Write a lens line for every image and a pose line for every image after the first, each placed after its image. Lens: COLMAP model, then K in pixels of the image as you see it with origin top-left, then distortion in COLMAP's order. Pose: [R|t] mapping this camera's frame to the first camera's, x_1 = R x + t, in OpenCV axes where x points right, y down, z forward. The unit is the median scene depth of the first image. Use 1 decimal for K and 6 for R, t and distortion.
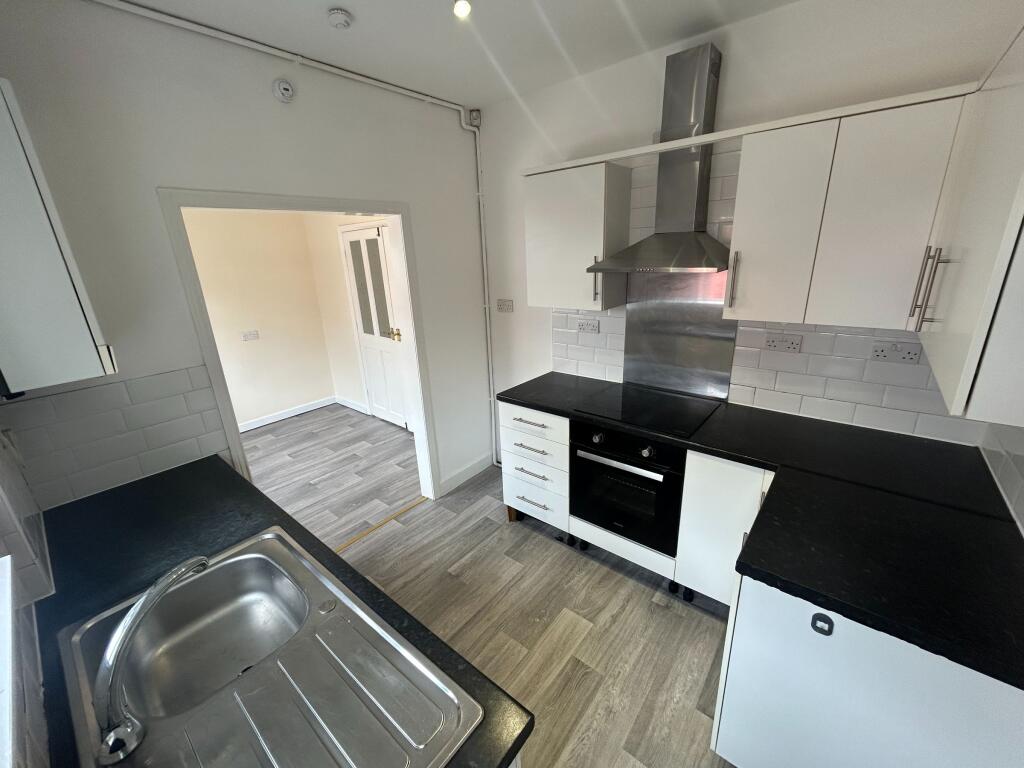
lens RADIAL K [[411.4, 0, 509.3], [0, 411.4, 383.6], [0, 0, 1]] dist [-0.002302, 0.000042]
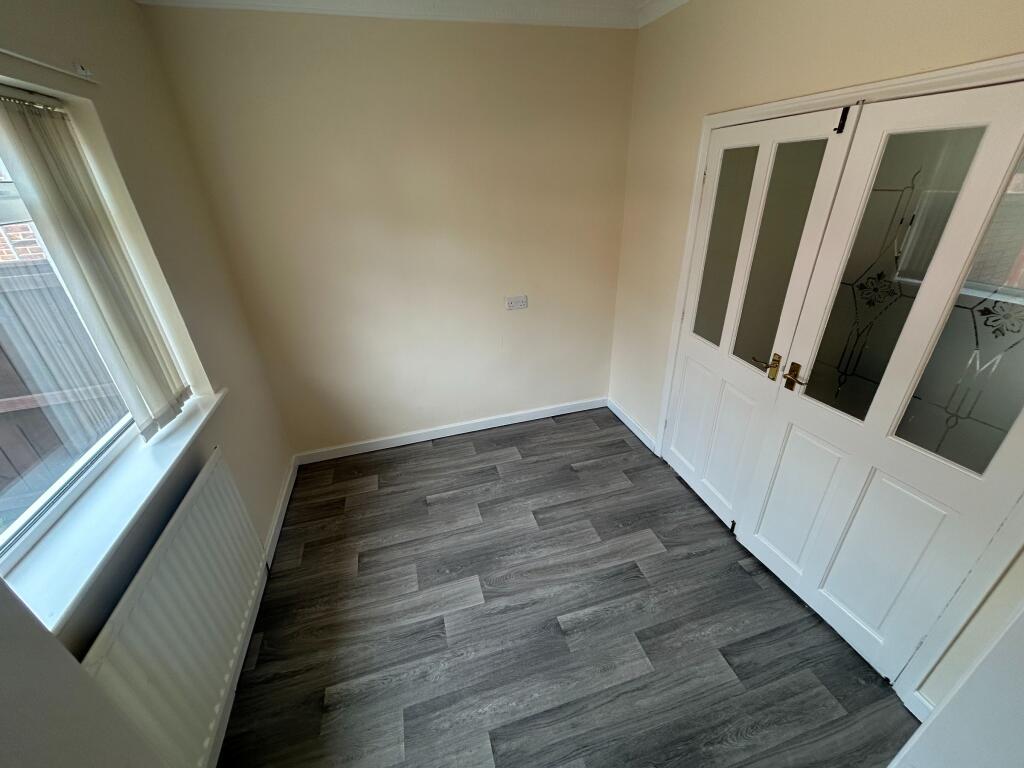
lens RADIAL K [[411.4, 0, 516.4], [0, 411.4, 385.2], [0, 0, 1]] dist [-0.002302, 0.000042]
pose [[0.833789, 0.265666, -0.483961, -0.293117], [-0.173610, 0.958307, 0.226951, -0.153034], [0.524076, -0.105209, 0.845148, 0.451491]]
